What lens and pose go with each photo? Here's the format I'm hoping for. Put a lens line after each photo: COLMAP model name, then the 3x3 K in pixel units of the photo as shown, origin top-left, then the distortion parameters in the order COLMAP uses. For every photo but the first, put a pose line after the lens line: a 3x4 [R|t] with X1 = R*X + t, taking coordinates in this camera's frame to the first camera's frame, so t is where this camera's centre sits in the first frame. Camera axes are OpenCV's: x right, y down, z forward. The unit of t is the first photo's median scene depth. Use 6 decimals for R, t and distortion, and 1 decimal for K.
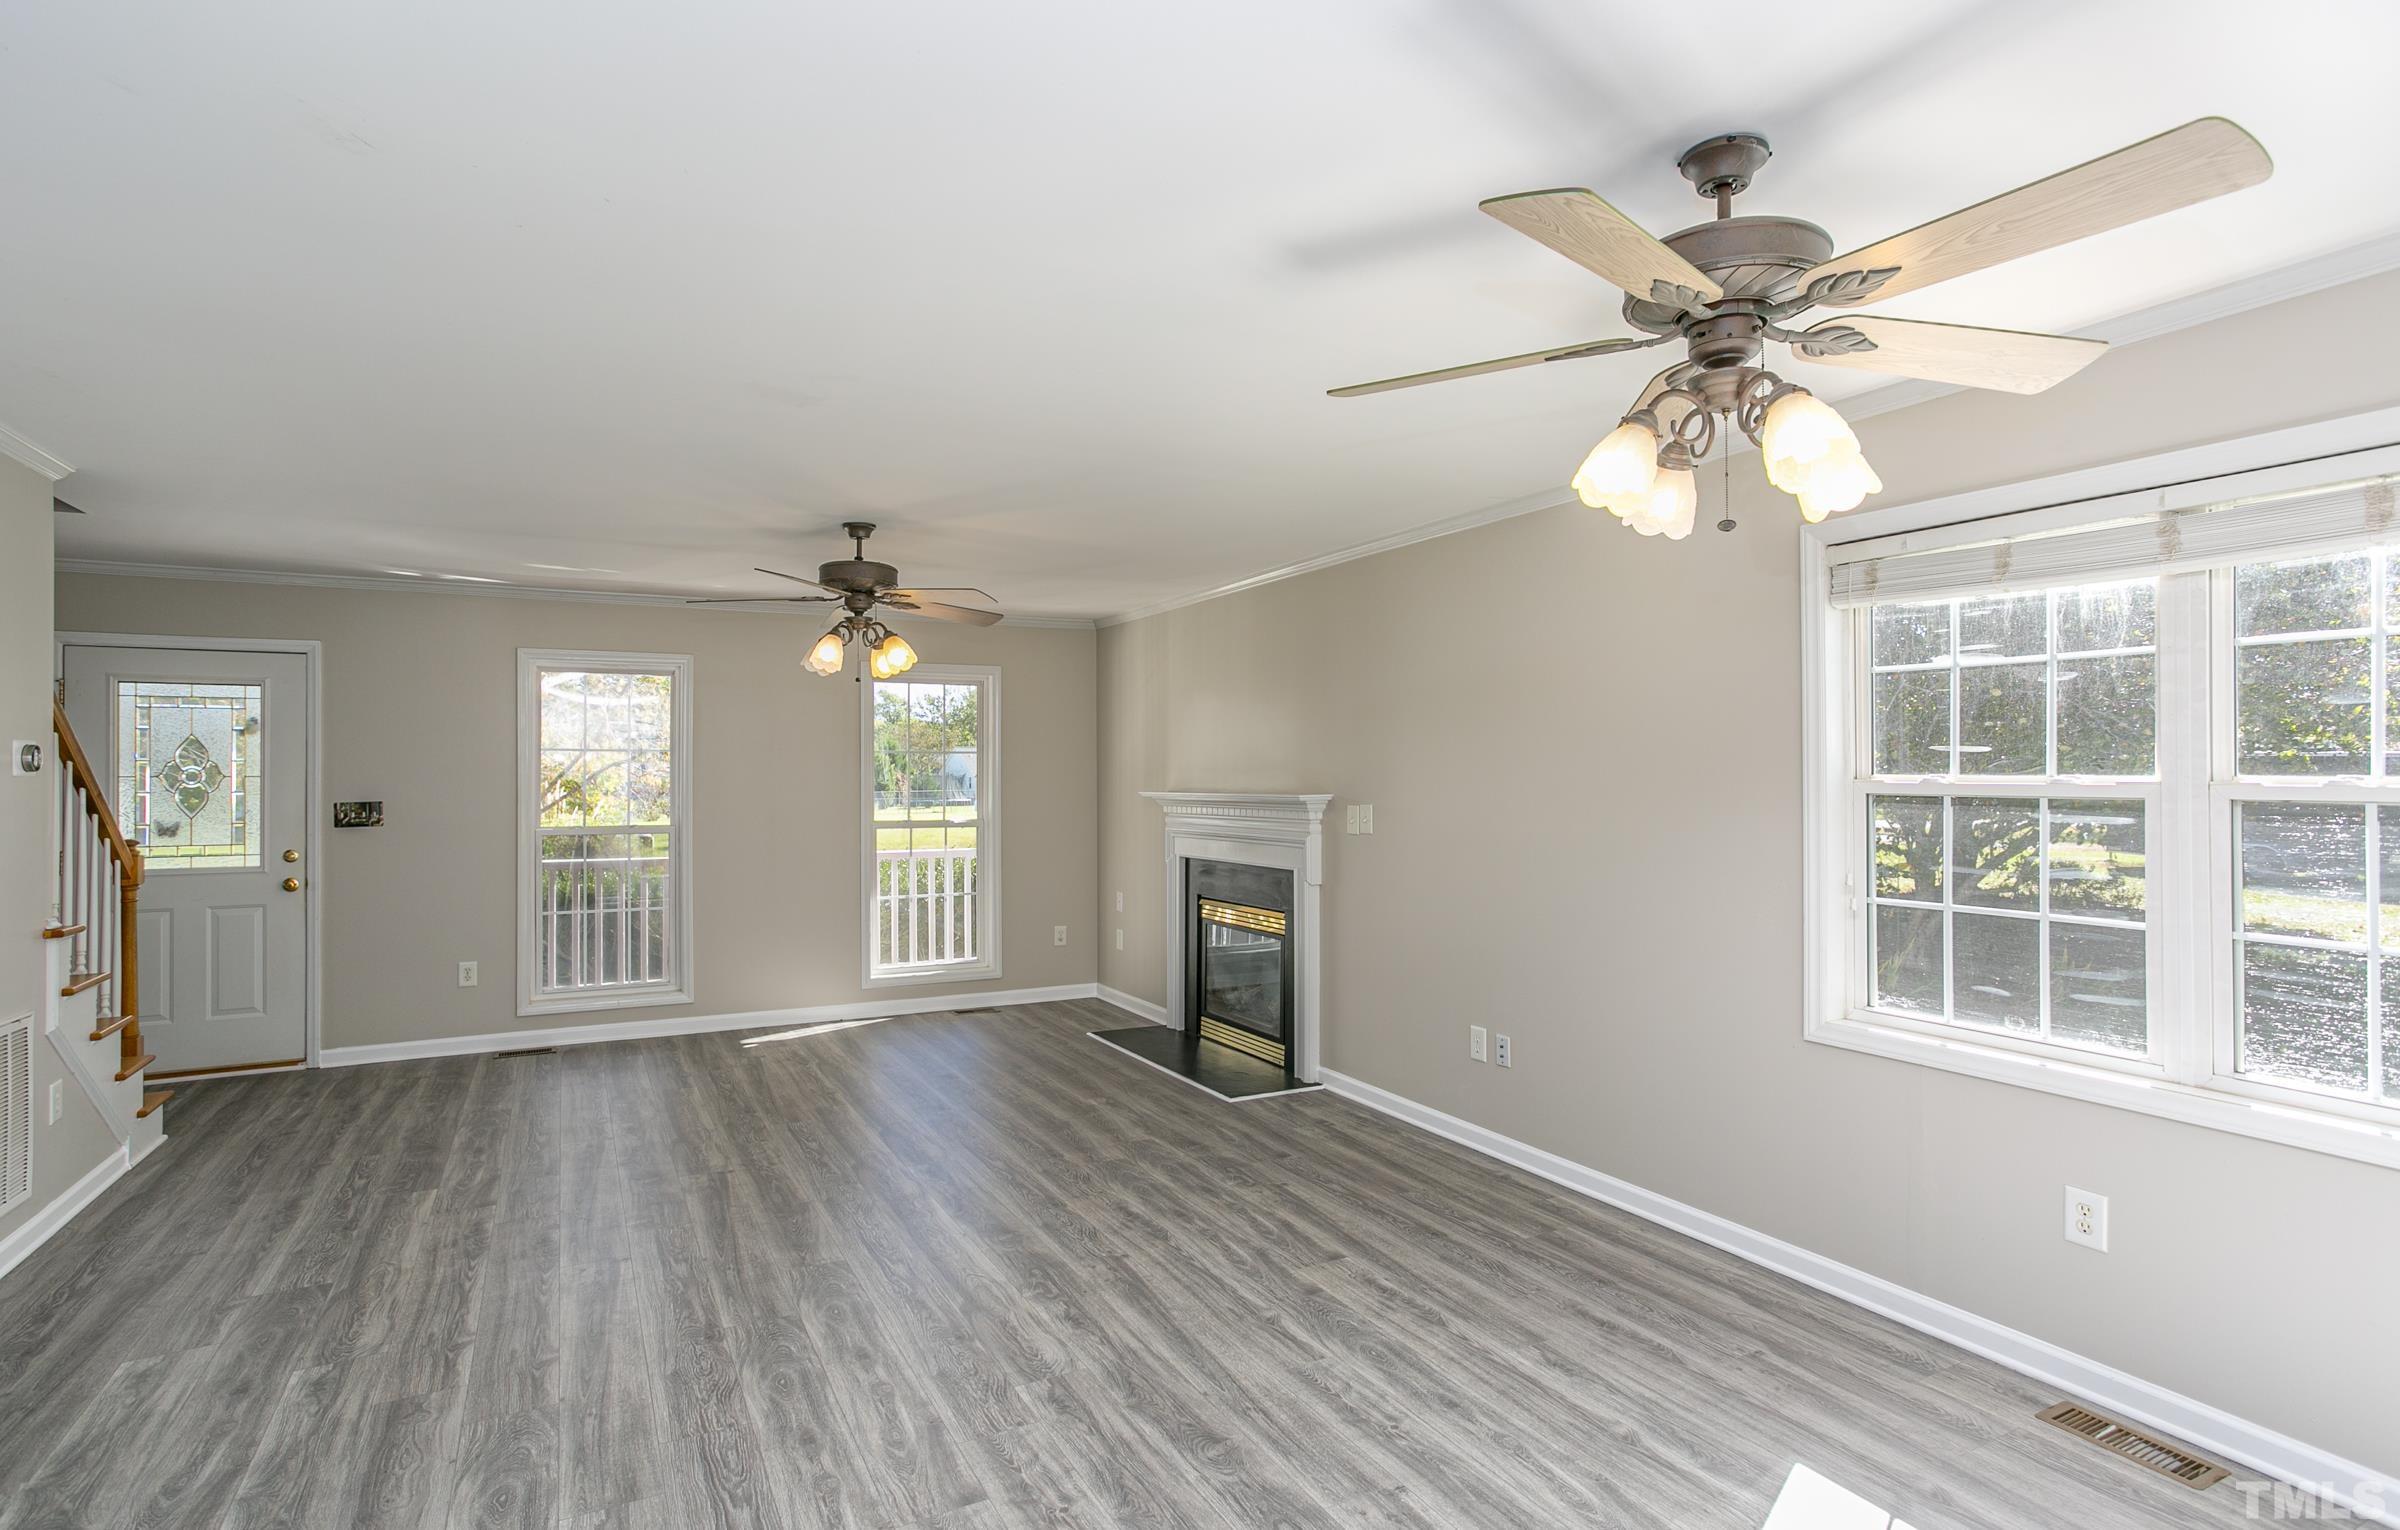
lens RADIAL K [[1169.3, 0, 1152.1], [0, 1169.3, 770.5], [0, 0, 1]] dist [-0.044085, 0.032784]
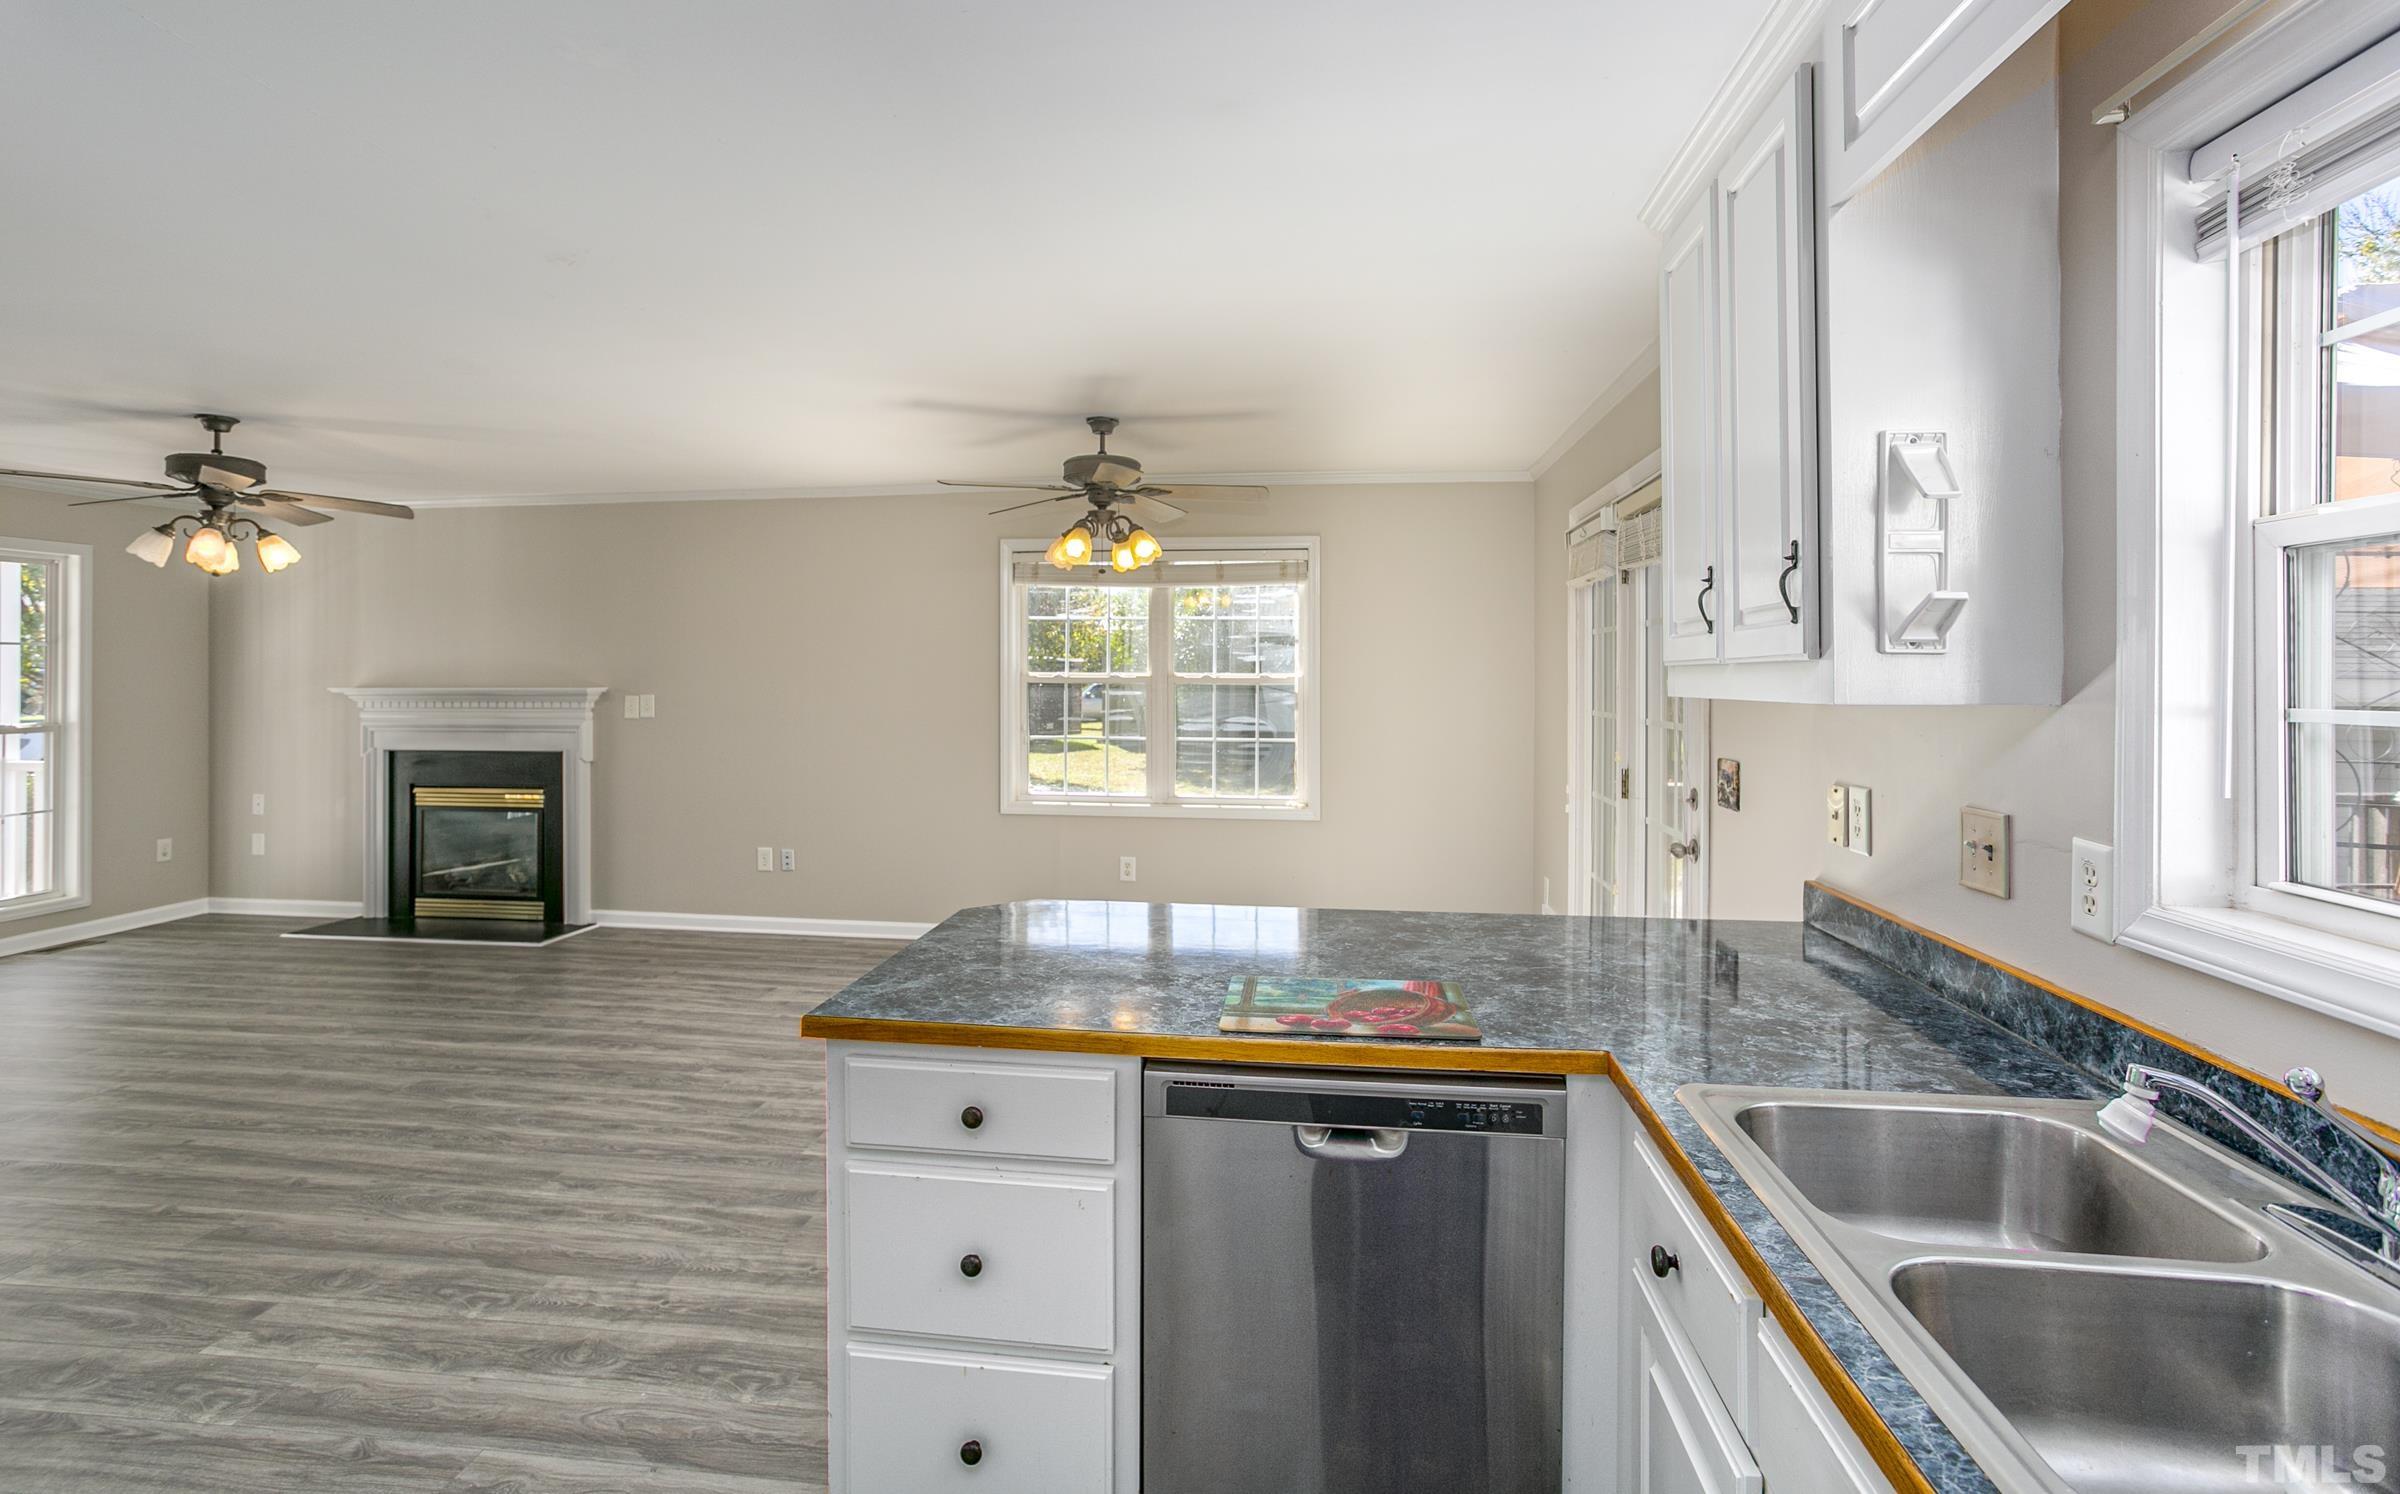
lens RADIAL K [[1187.9, 0, 1127.7], [0, 1187.9, 681.7], [0, 0, 1]] dist [-0.000416, 0.025344]
pose [[0.599790, -0.003026, 0.800152, -0.713935], [-0.006132, 0.999946, 0.008378, 0.000863], [-0.800134, -0.009932, 0.599739, -0.268233]]
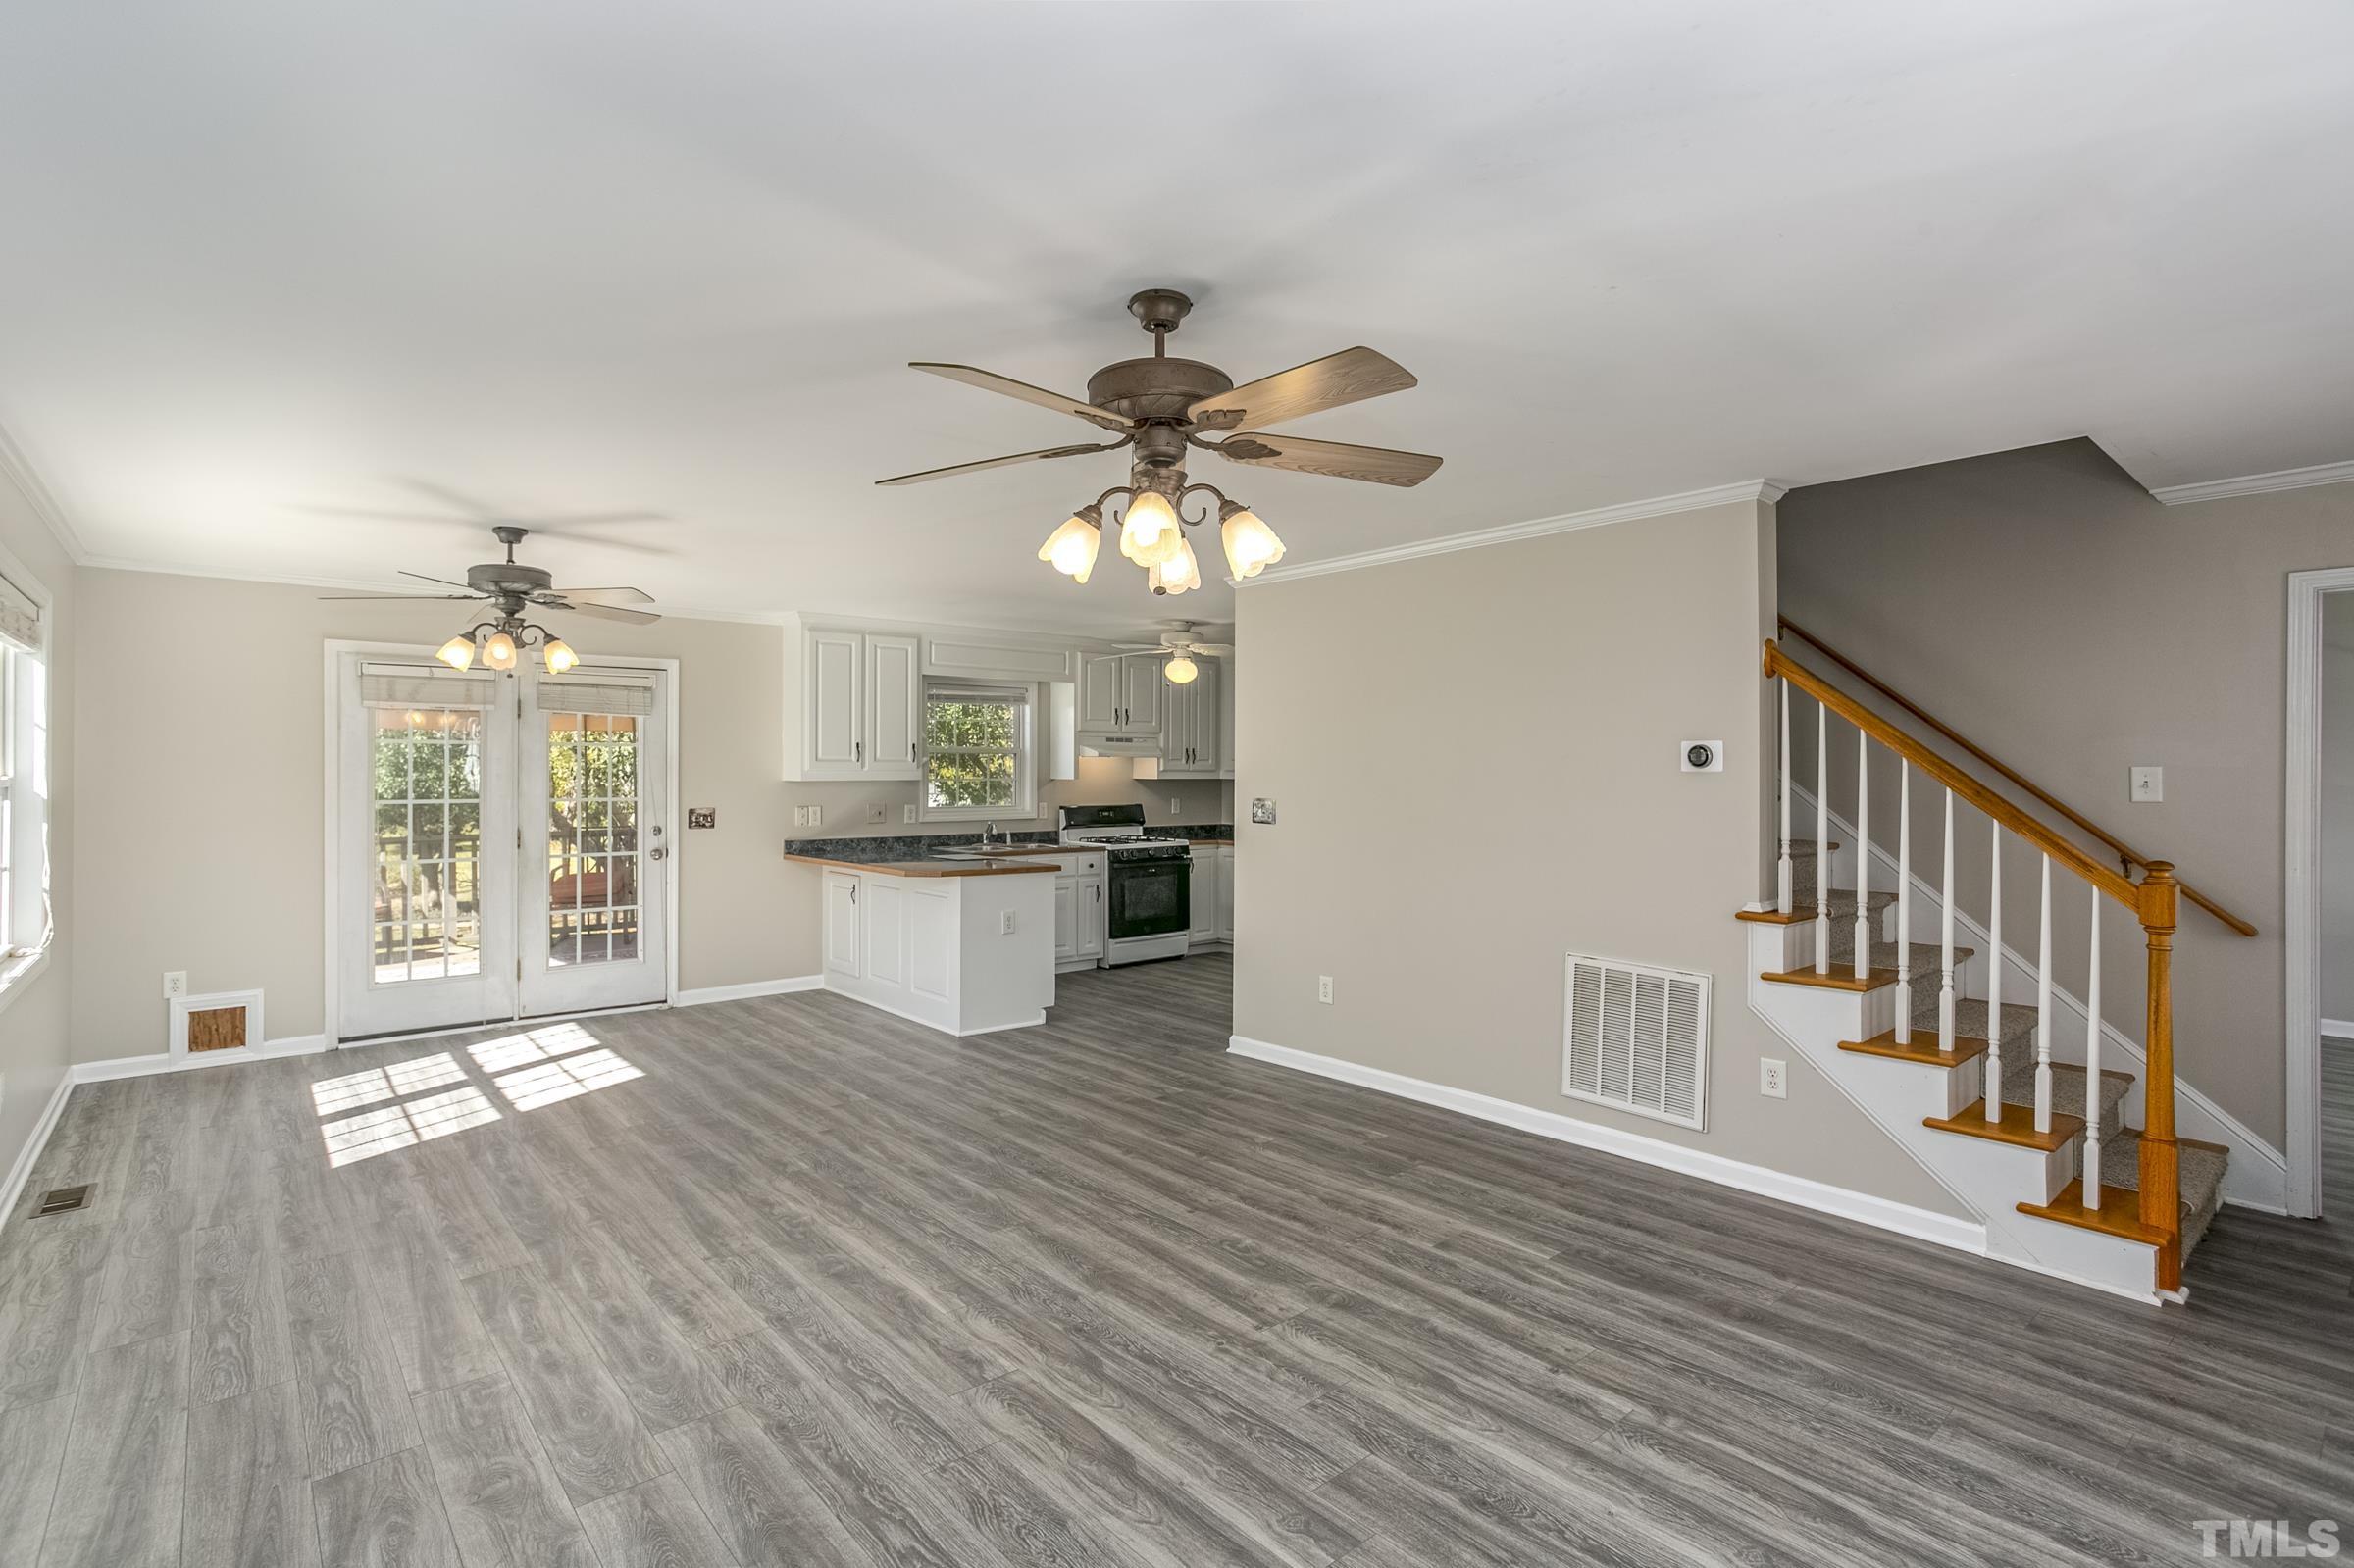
lens RADIAL K [[1121.3, 0, 1157.2], [0, 1121.3, 774.2], [0, 0, 1]] dist [-0.046992, 0.031429]
pose [[-0.972105, 0.003351, -0.234523, -0.156379], [0.003884, 0.999991, -0.001808, 0.007437], [0.234515, -0.002669, -0.972109, 1.784929]]
